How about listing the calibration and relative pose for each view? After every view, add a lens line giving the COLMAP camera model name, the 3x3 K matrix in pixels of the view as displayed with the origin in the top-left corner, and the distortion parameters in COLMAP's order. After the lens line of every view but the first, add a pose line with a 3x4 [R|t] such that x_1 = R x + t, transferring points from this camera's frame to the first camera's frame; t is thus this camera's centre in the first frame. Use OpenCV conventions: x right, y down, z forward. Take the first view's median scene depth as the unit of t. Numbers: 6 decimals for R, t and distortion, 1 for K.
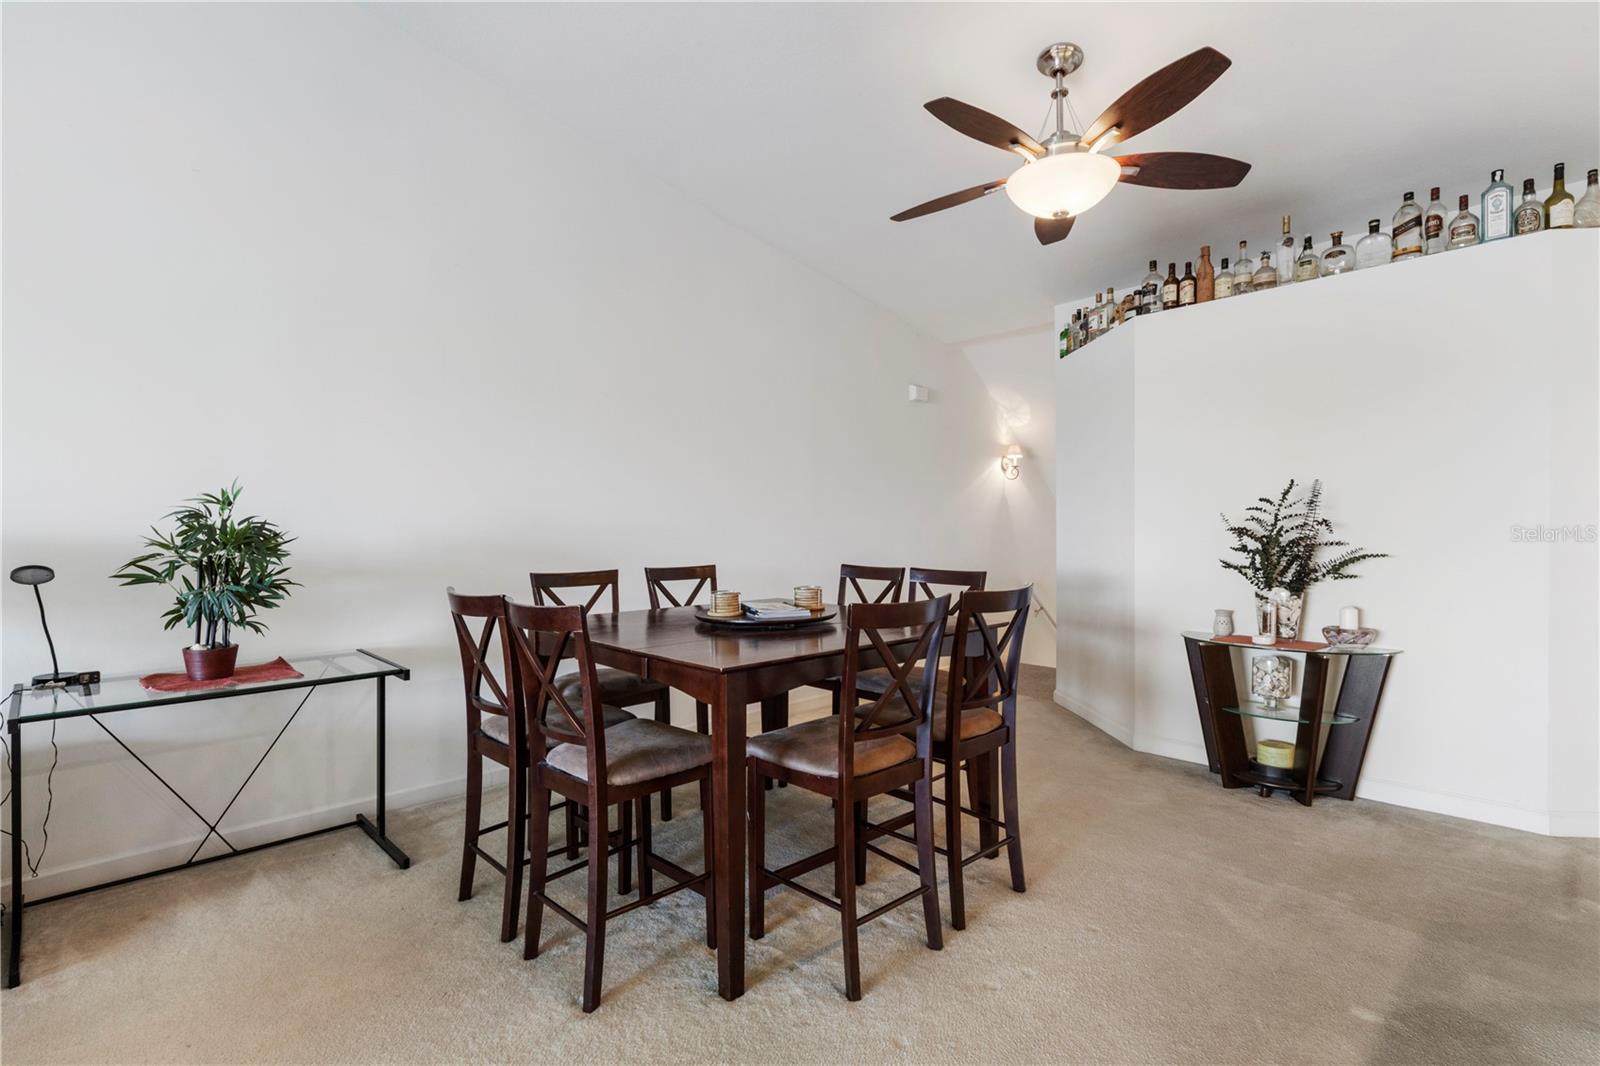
lens RADIAL K [[748.2, 0, 813.4], [0, 748.2, 539.0], [0, 0, 1]] dist [0.009175, -0.002020]
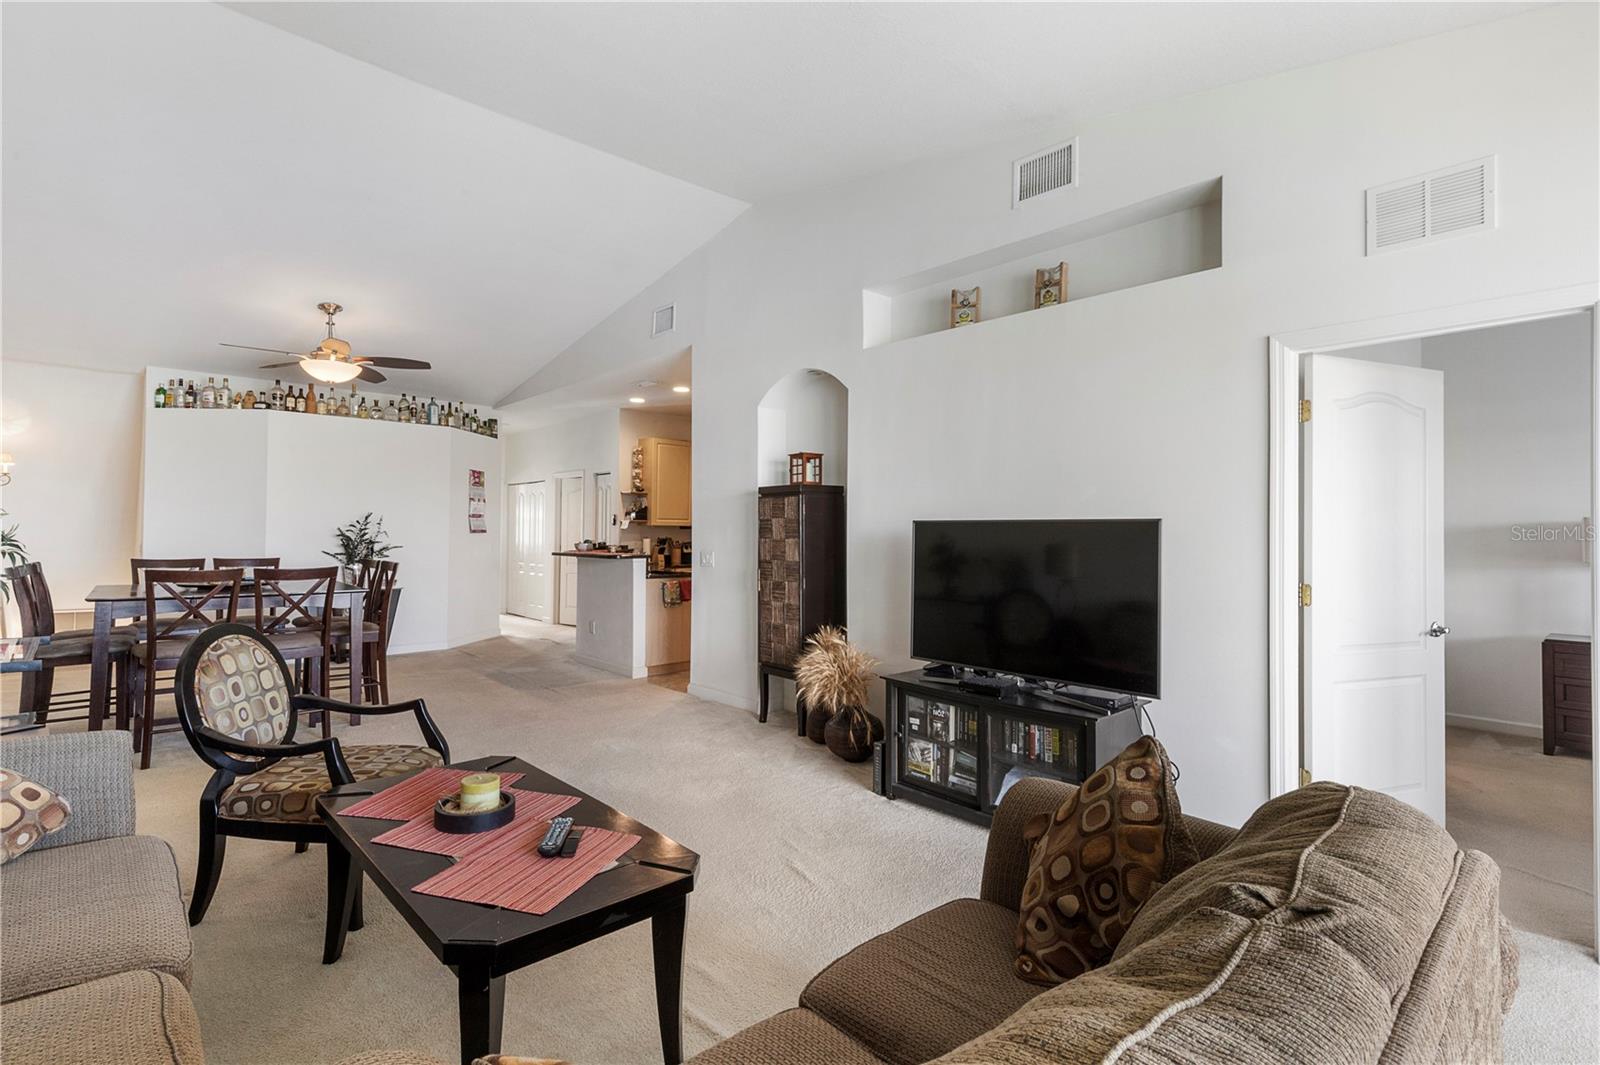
lens RADIAL K [[748.2, 0, 776.9], [0, 748.2, 530.0], [0, 0, 1]] dist [0.009175, -0.002020]
pose [[0.055138, 0.012108, 0.998405, -1.479073], [0.006310, 0.999902, -0.012474, 0.006087], [-0.998459, 0.006988, 0.055056, -0.297690]]
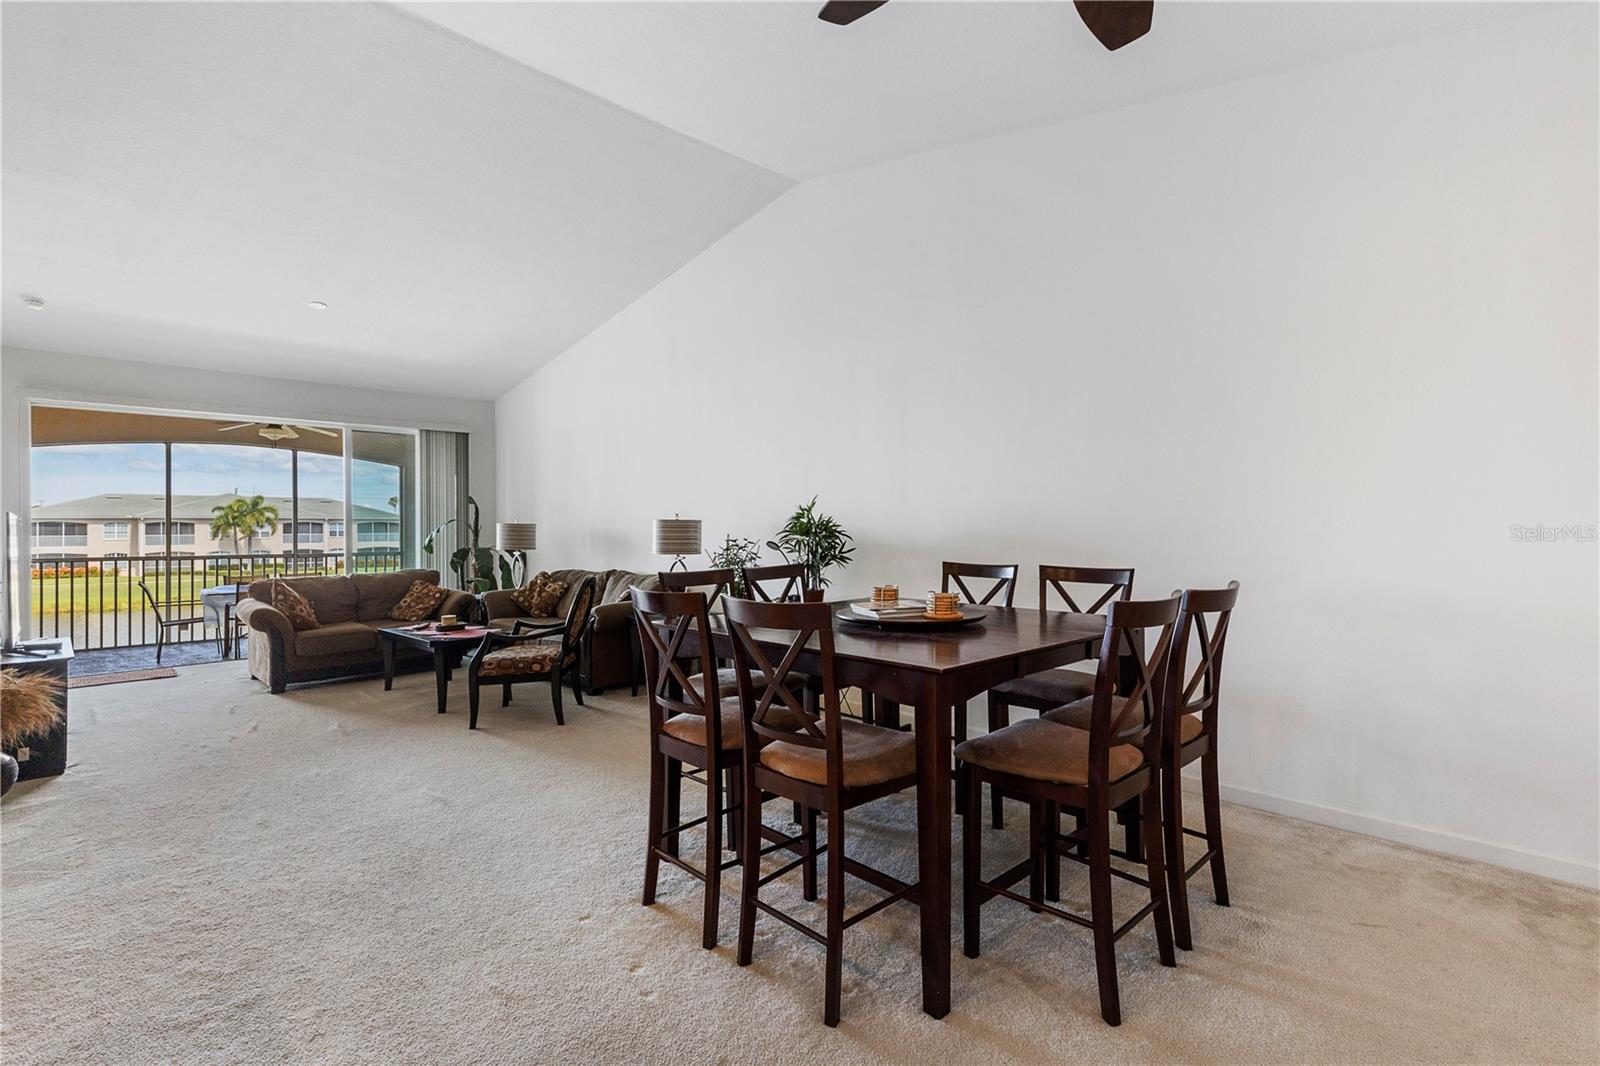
lens RADIAL K [[748.2, 0, 793.0], [0, 748.2, 530.6], [0, 0, 1]] dist [0.009175, -0.002020]
pose [[0.003254, 0.011551, -0.999928, 0.773496], [-0.007369, 0.999906, 0.011526, -0.015943], [0.999968, 0.007331, 0.003339, 0.723328]]
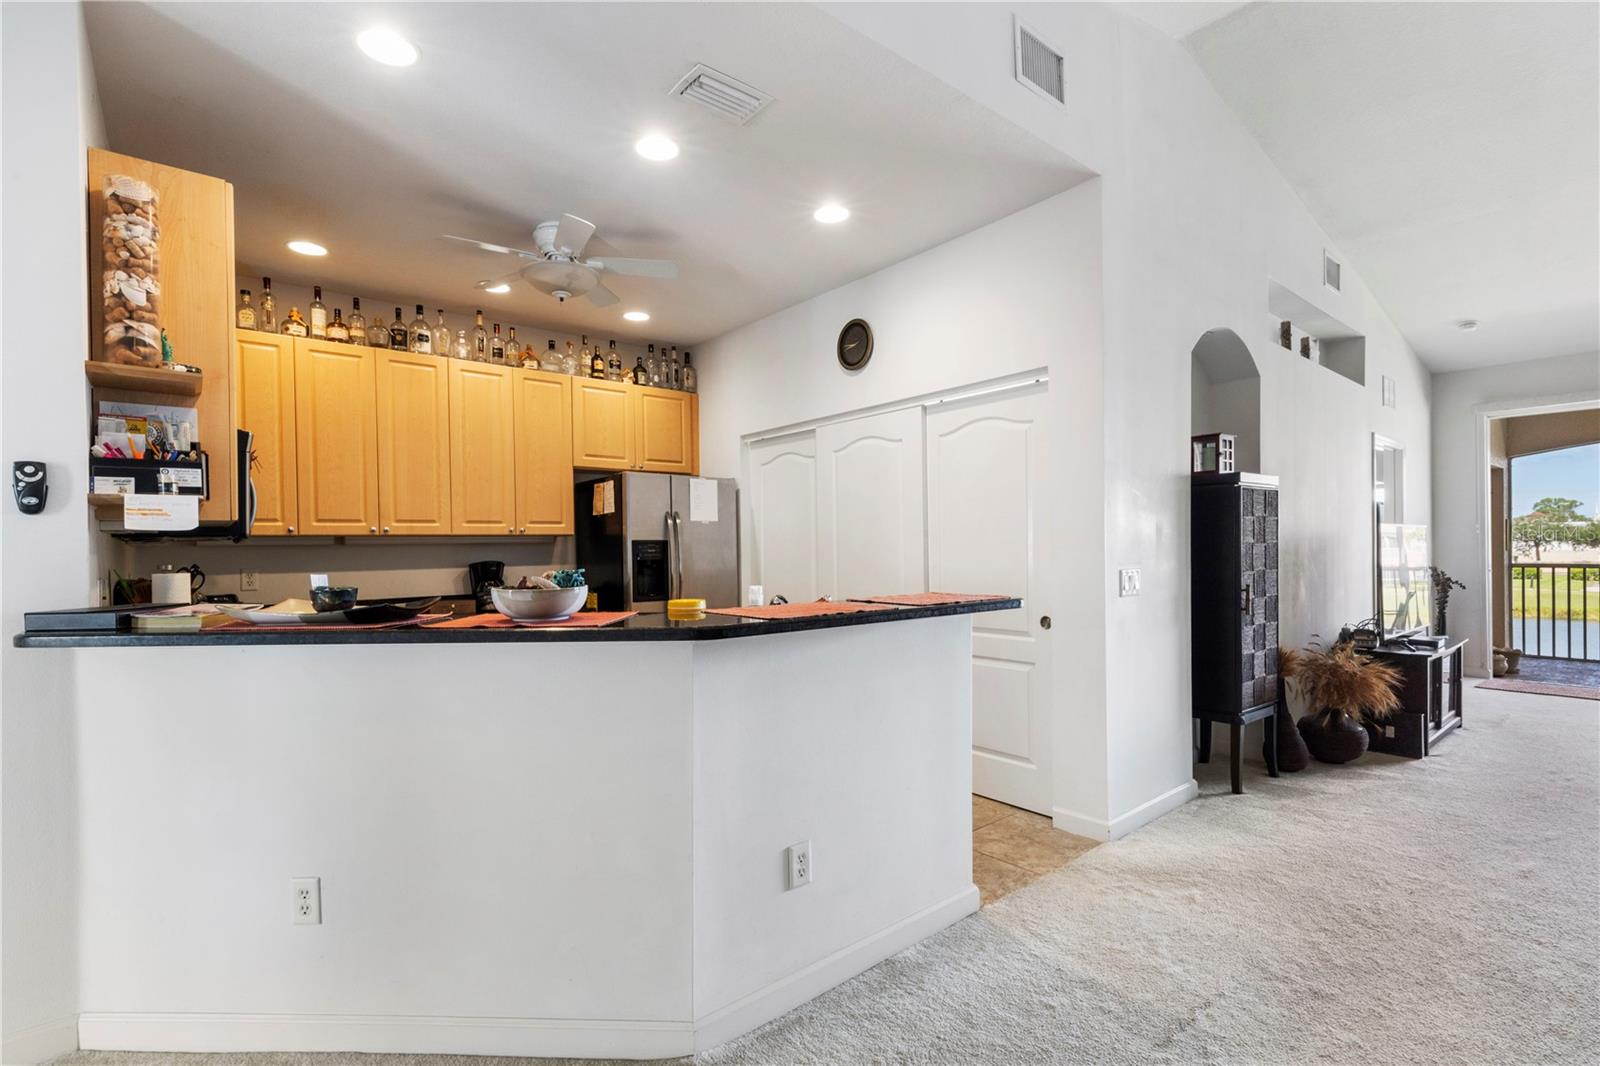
lens RADIAL K [[748.2, 0, 804.9], [0, 748.2, 561.0], [0, 0, 1]] dist [0.009175, -0.002020]
pose [[-0.997276, 0.020814, 0.070757, 0.546121], [0.022978, 0.999288, 0.029919, -0.016443], [-0.070084, 0.031463, -0.997045, 0.939559]]
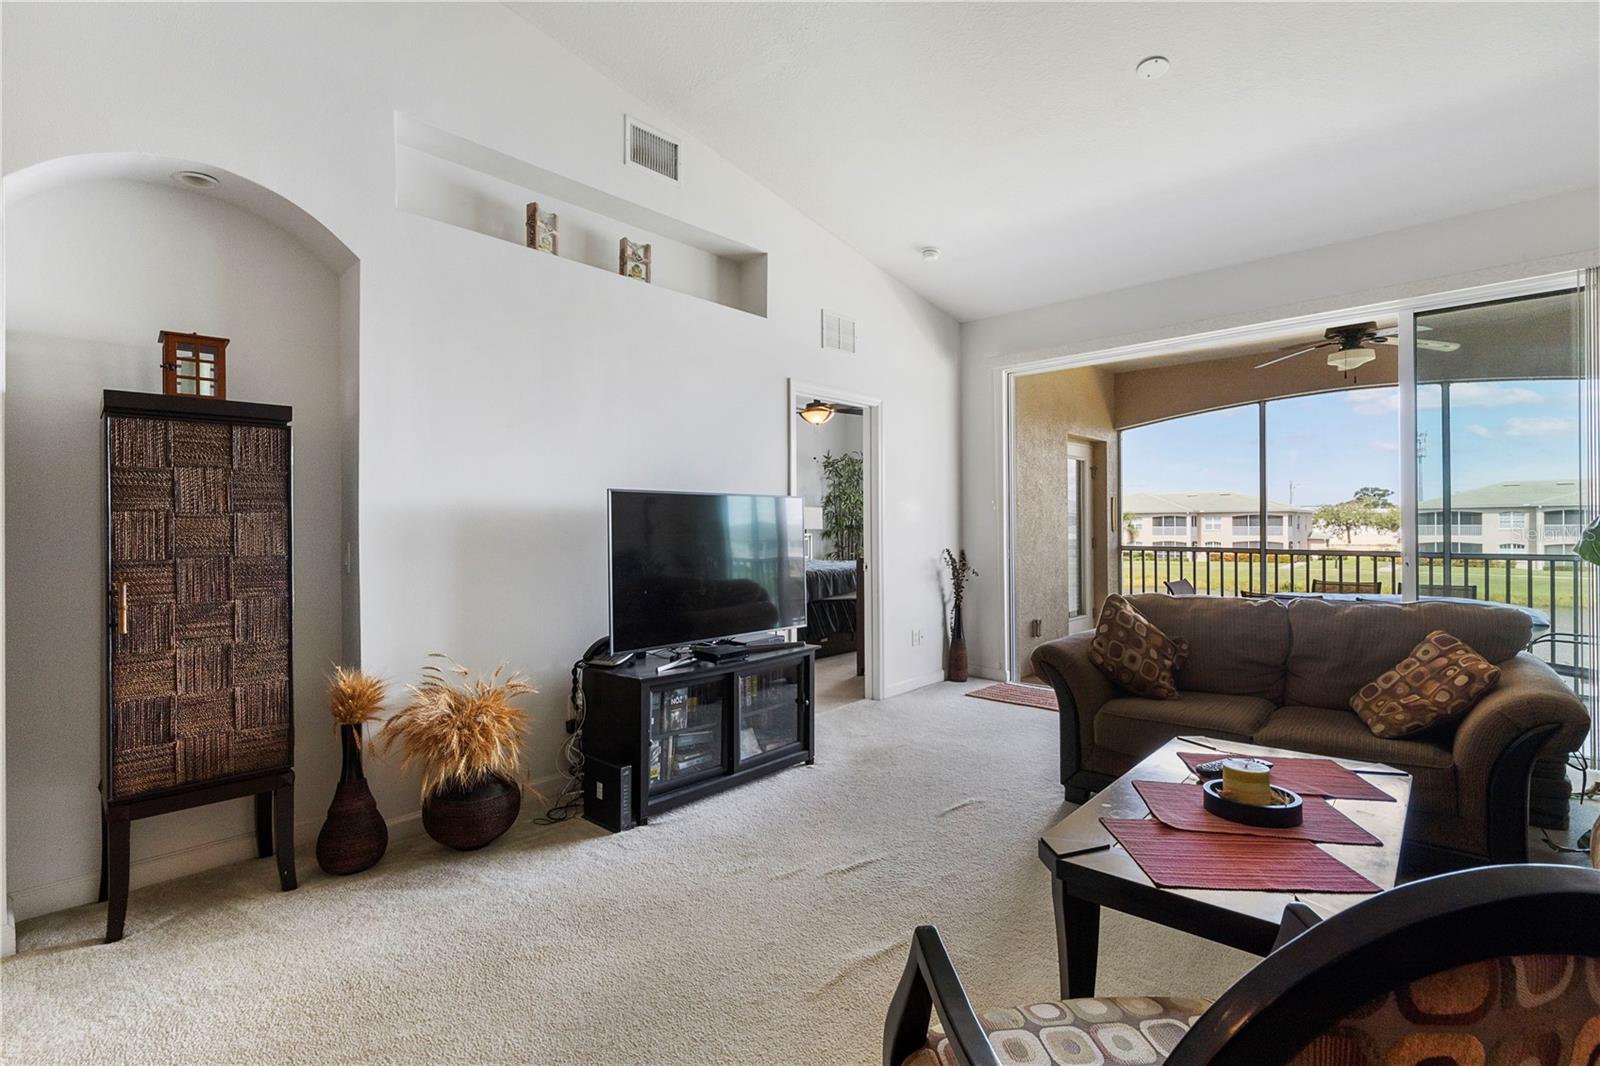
lens RADIAL K [[748.2, 0, 808.9], [0, 748.2, 532.8], [0, 0, 1]] dist [0.009175, -0.002020]
pose [[-0.998227, 0.014074, -0.057833, -0.552154], [0.012778, 0.999660, 0.022719, 0.015742], [0.058133, 0.021940, -0.998068, 0.483588]]
